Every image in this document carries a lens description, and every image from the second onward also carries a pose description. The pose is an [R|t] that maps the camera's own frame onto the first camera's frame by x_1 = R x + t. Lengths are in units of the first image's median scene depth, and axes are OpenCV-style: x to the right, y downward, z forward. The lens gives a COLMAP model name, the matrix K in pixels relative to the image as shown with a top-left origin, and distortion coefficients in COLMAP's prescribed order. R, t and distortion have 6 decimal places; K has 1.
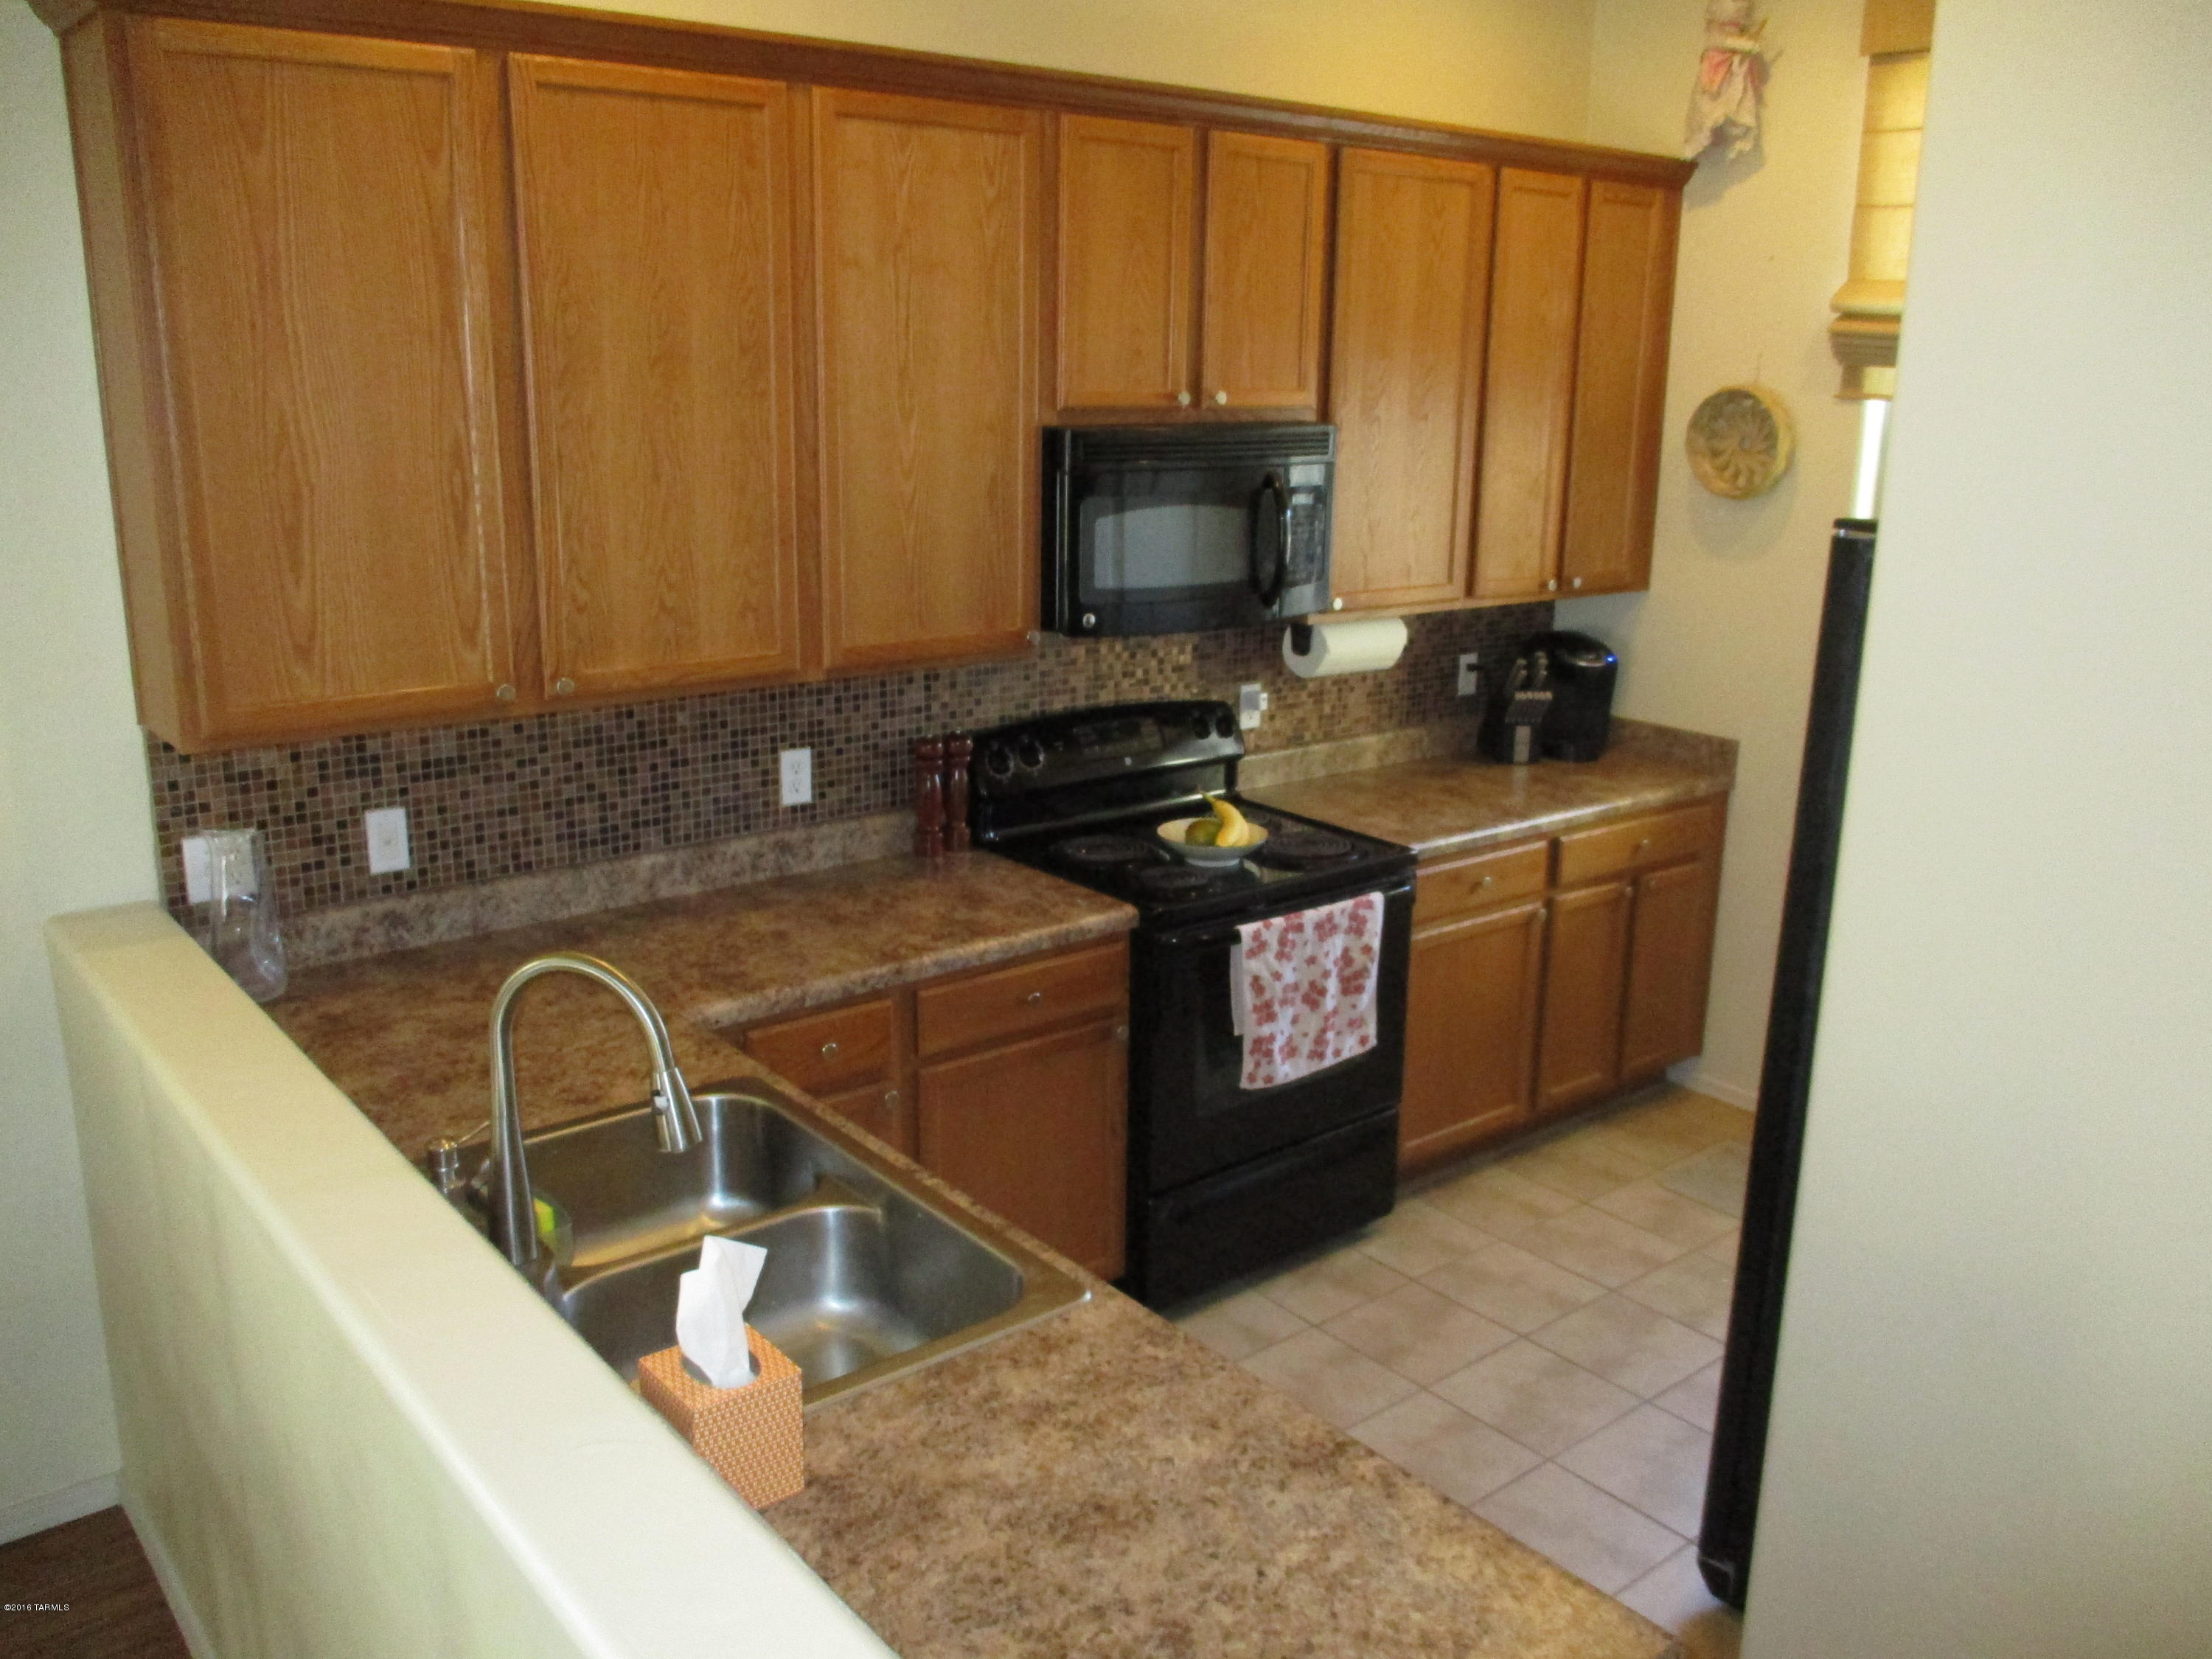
lens RADIAL K [[1835.4, 0, 1106.0], [0, 1835.4, 829.5], [0, 0, 1]] dist [-0.068719, 0.021033]
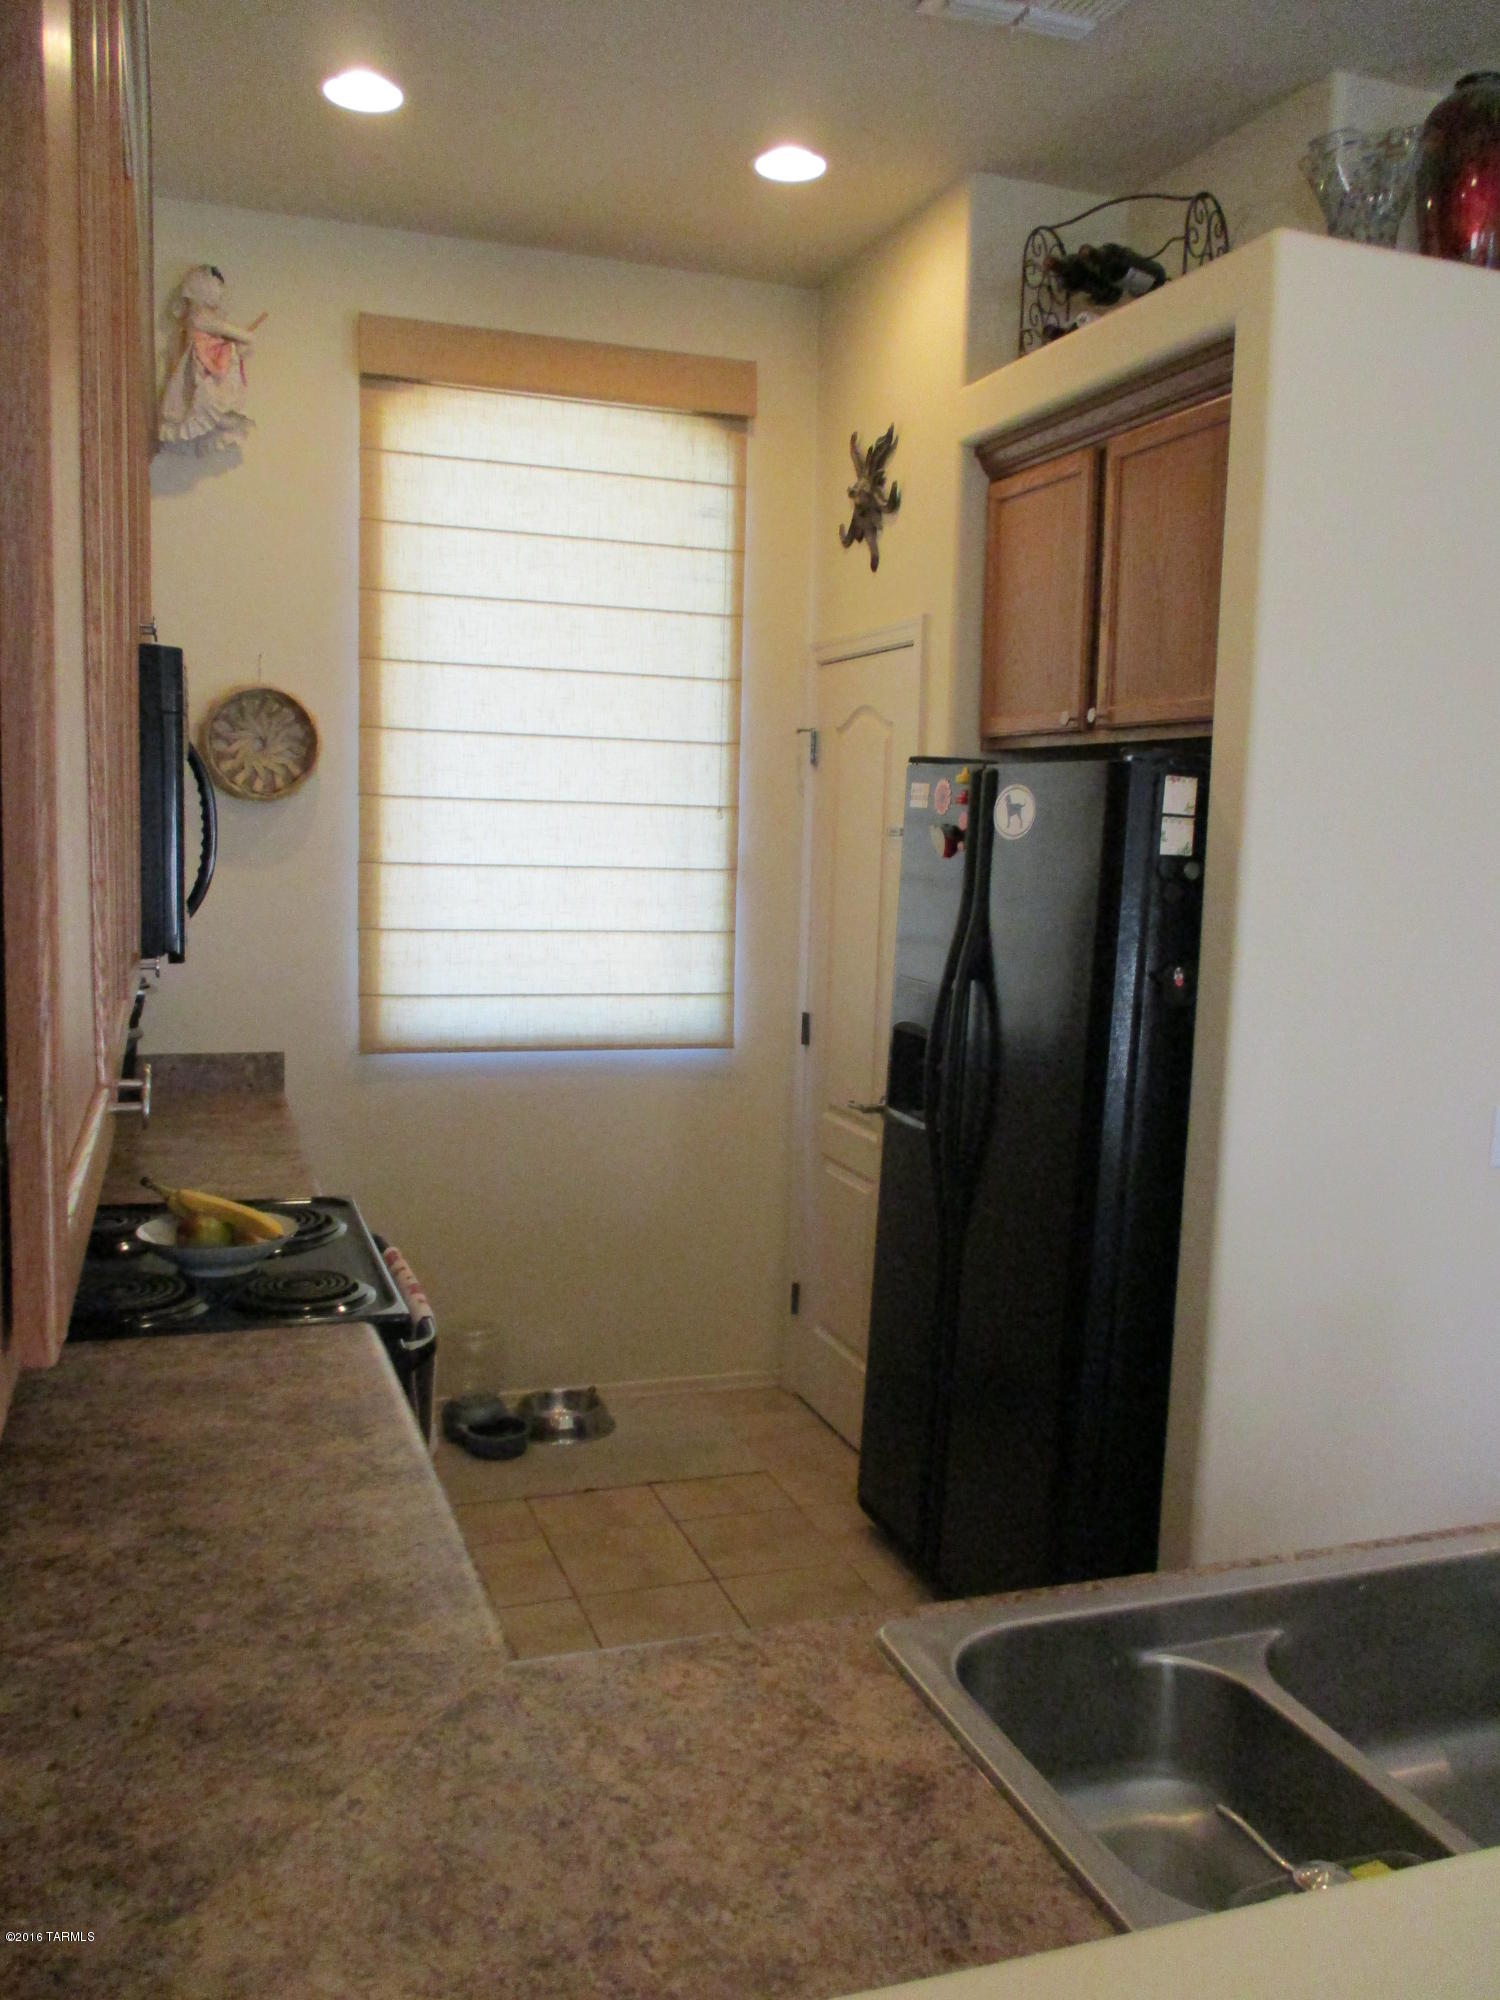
lens RADIAL K [[1659.5, 0, 750.0], [0, 1659.5, 1000.0], [0, 0, 1]] dist [-0.068719, 0.021033]
pose [[0.344793, -0.117608, 0.931282, -0.437158], [0.229880, 0.972488, 0.037703, -0.058642], [-0.910095, 0.201083, 0.362343, 0.516956]]
